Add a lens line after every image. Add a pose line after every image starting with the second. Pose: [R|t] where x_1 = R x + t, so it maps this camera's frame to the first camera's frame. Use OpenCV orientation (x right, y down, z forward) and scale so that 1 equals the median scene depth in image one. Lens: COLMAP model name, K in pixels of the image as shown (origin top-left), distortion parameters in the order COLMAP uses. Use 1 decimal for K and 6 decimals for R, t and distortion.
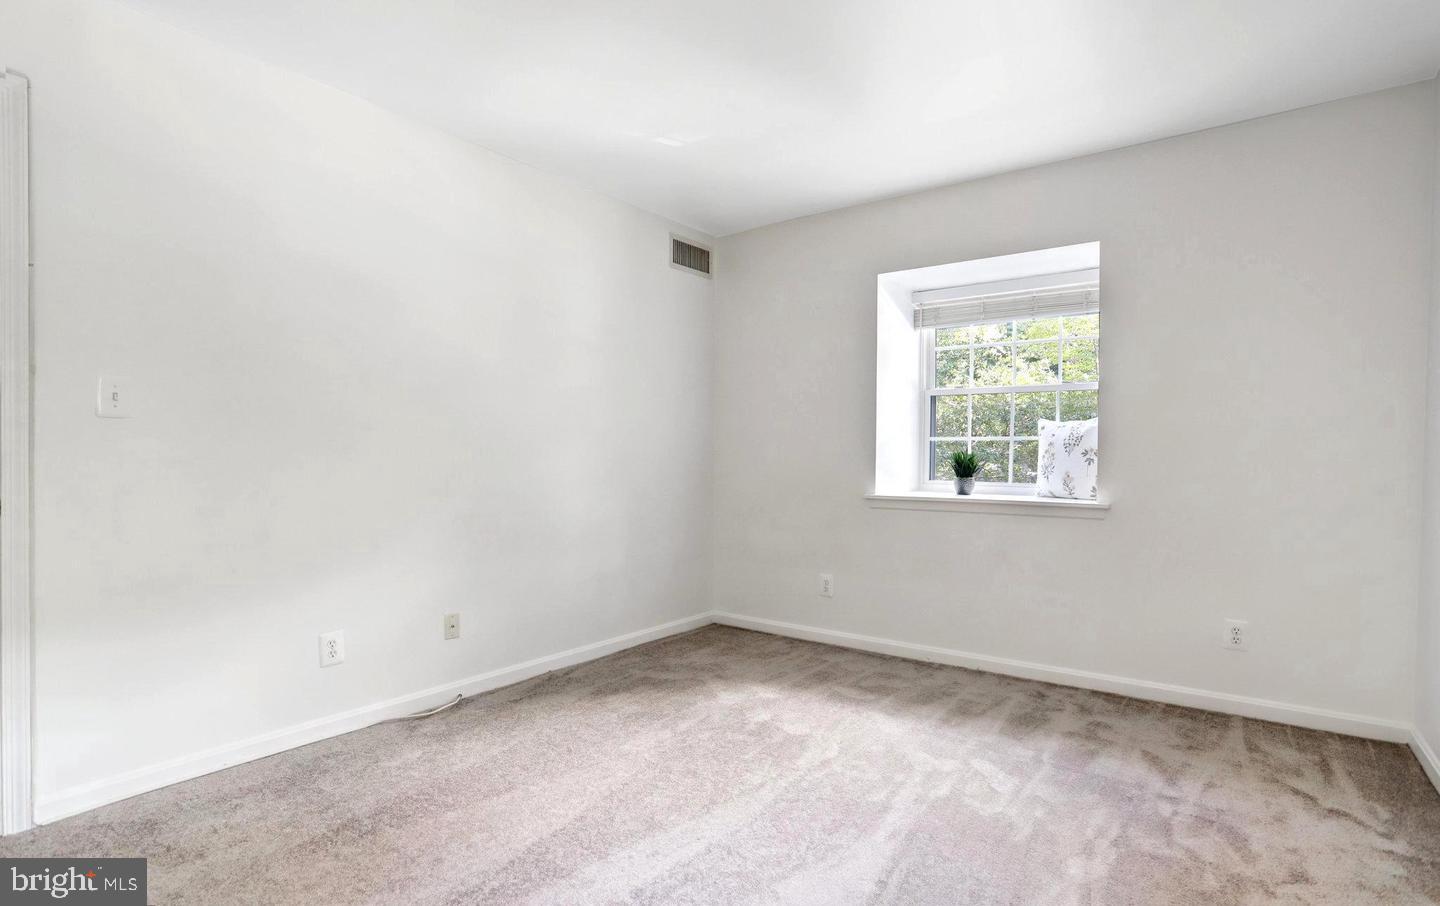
lens RADIAL K [[707.7, 0, 721.5], [0, 707.7, 477.4], [0, 0, 1]] dist [-0.072253, 0.029153]
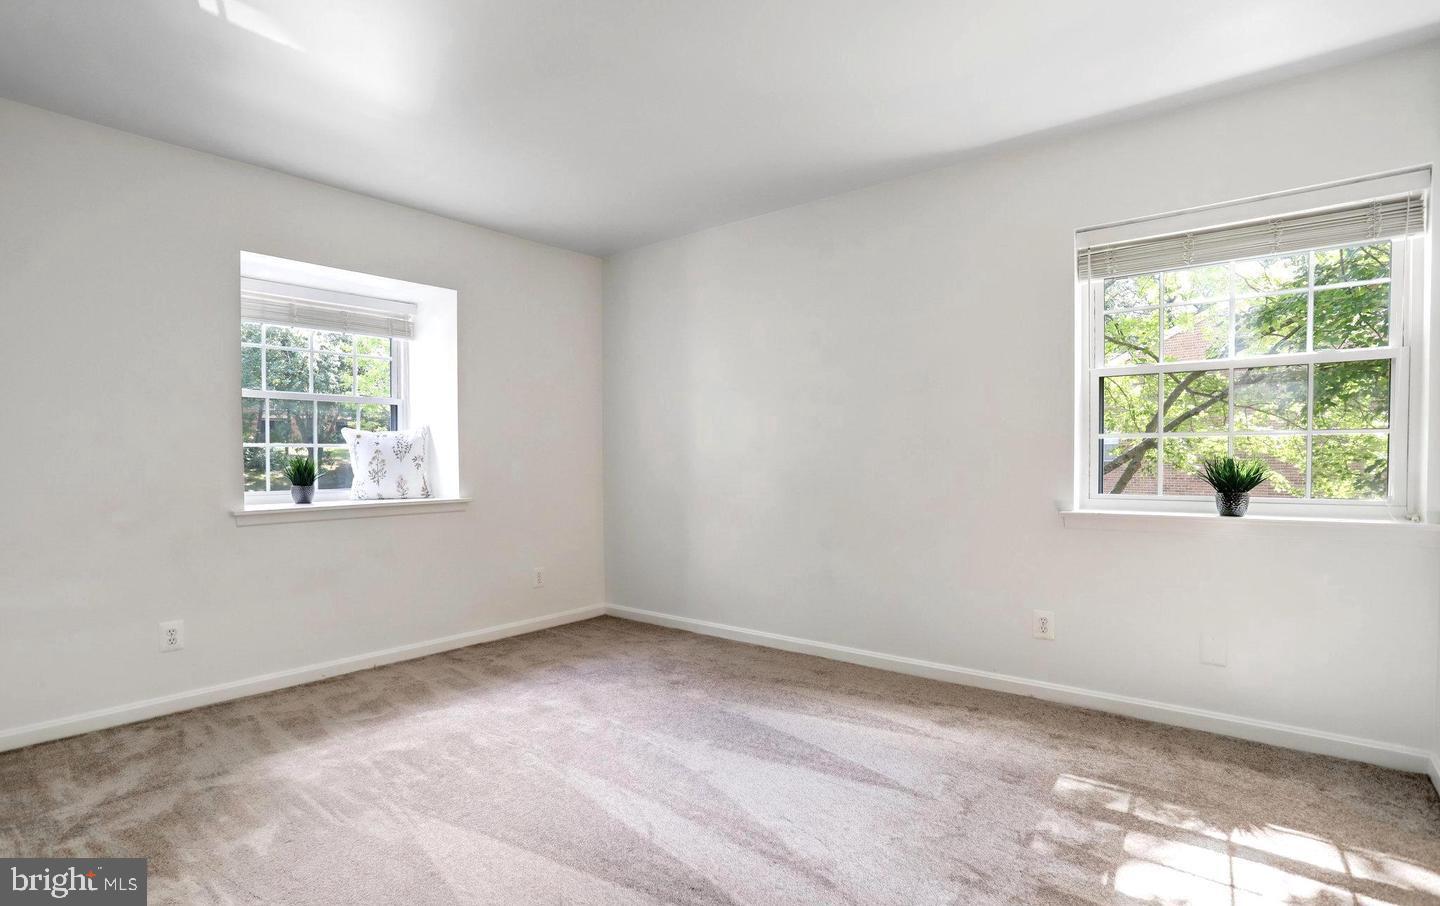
lens RADIAL K [[707.7, 0, 721.5], [0, 707.7, 477.4], [0, 0, 1]] dist [-0.072253, 0.029153]
pose [[0.031398, -0.031178, 0.999021, -0.650745], [0.040523, 0.998731, 0.029896, -0.018137], [-0.998685, 0.039545, 0.032622, 0.439876]]
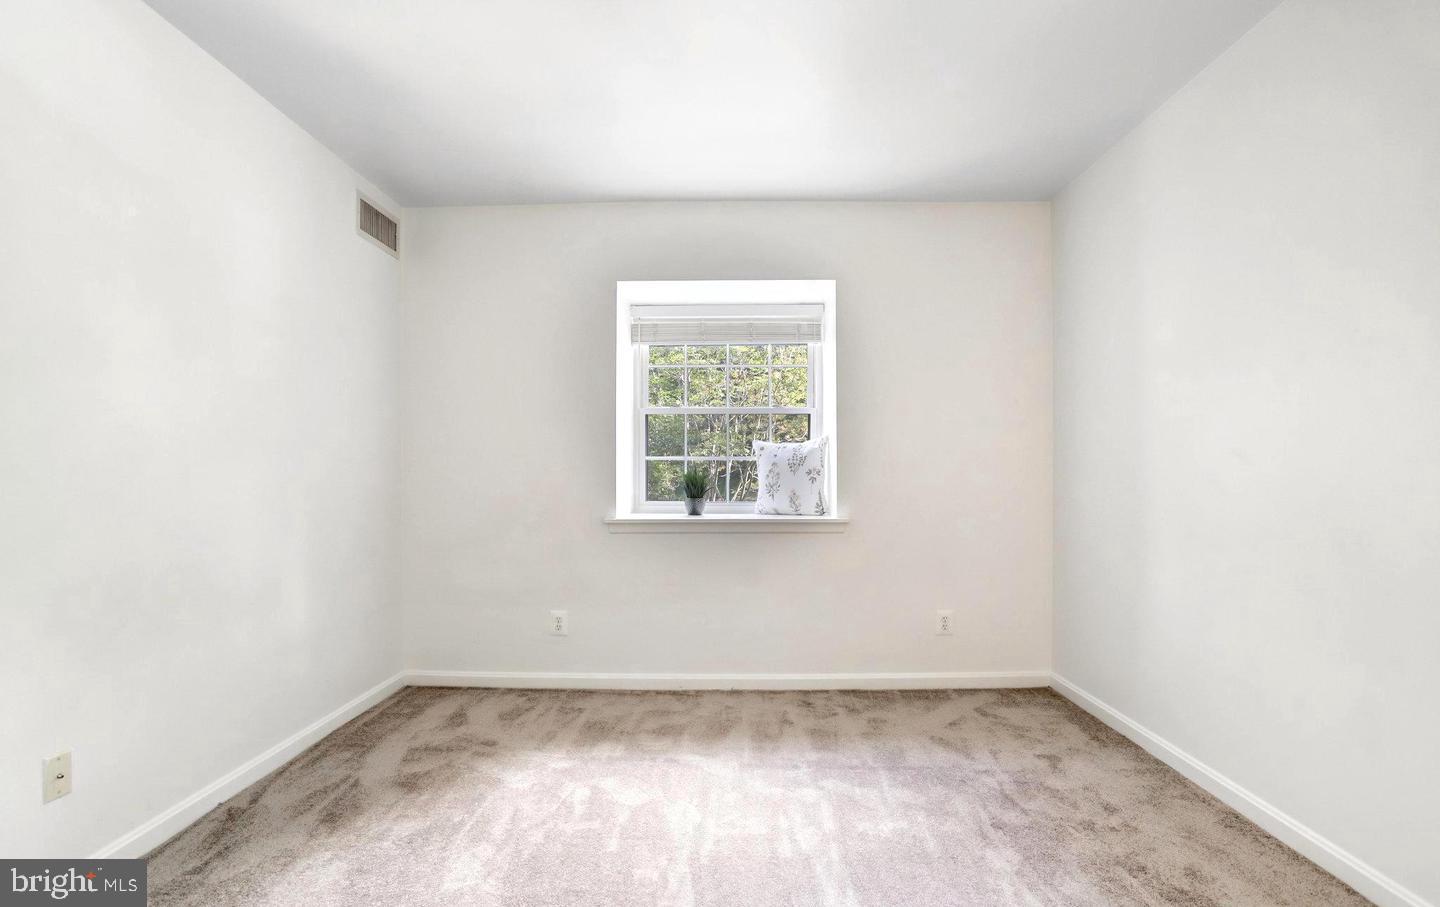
lens RADIAL K [[707.7, 0, 721.5], [0, 707.7, 477.9], [0, 0, 1]] dist [-0.072253, 0.029153]
pose [[0.806225, -0.008479, 0.591548, -0.240644], [0.023527, 0.999566, -0.017737, -0.009889], [-0.591140, 0.028217, 0.806075, 0.189827]]
